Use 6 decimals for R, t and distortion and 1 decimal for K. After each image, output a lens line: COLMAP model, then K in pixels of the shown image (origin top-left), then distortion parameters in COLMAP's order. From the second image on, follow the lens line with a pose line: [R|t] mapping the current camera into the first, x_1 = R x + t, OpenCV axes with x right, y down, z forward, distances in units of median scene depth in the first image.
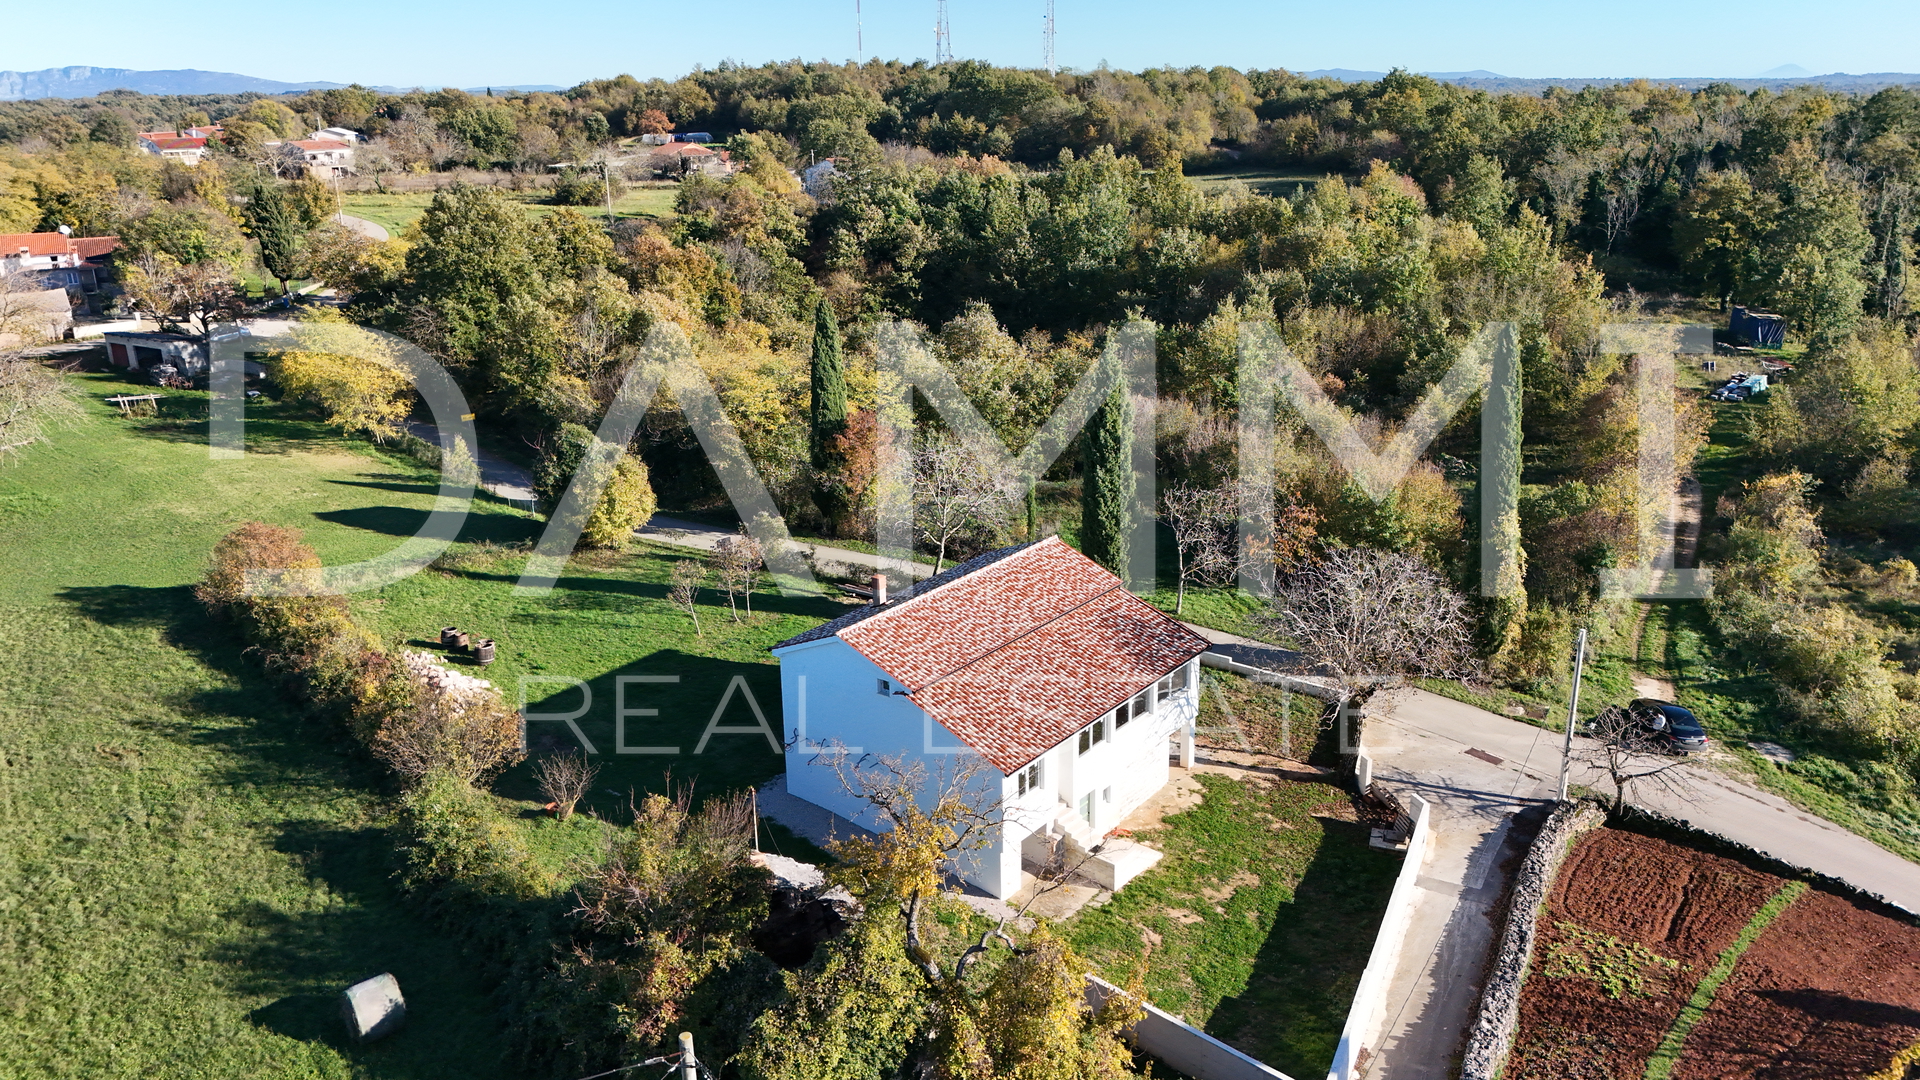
lens RADIAL K [[1420.8, 0, 960.0], [0, 1420.8, 540.0], [0, 0, 1]] dist [0.120834, -0.160057]
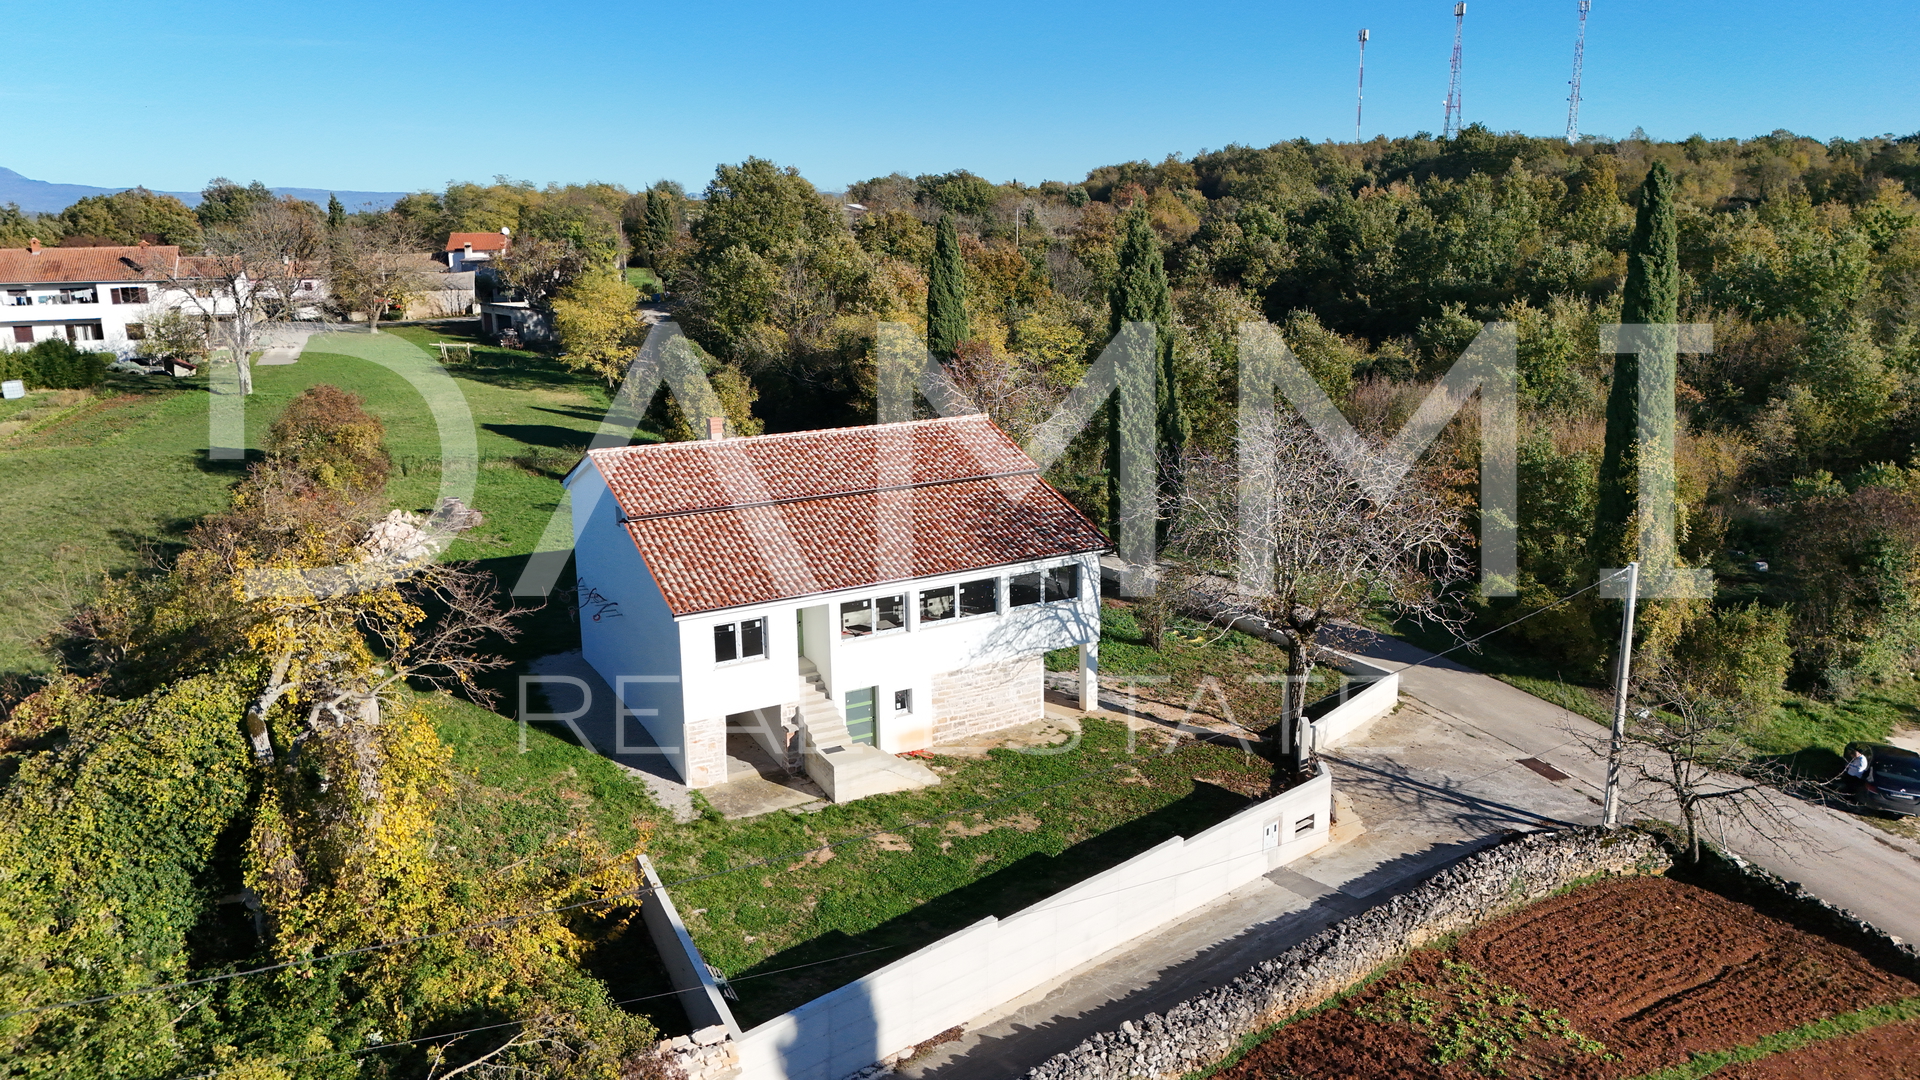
lens RADIAL K [[1410.0, 0, 957.2], [0, 1410.0, 567.2], [0, 0, 1]] dist [0.068690, -0.058945]
pose [[0.926427, 0.096508, -0.363894, 0.224084], [-0.117362, 0.992452, -0.035581, 0.072421], [0.357713, 0.075671, 0.930761, 0.161746]]
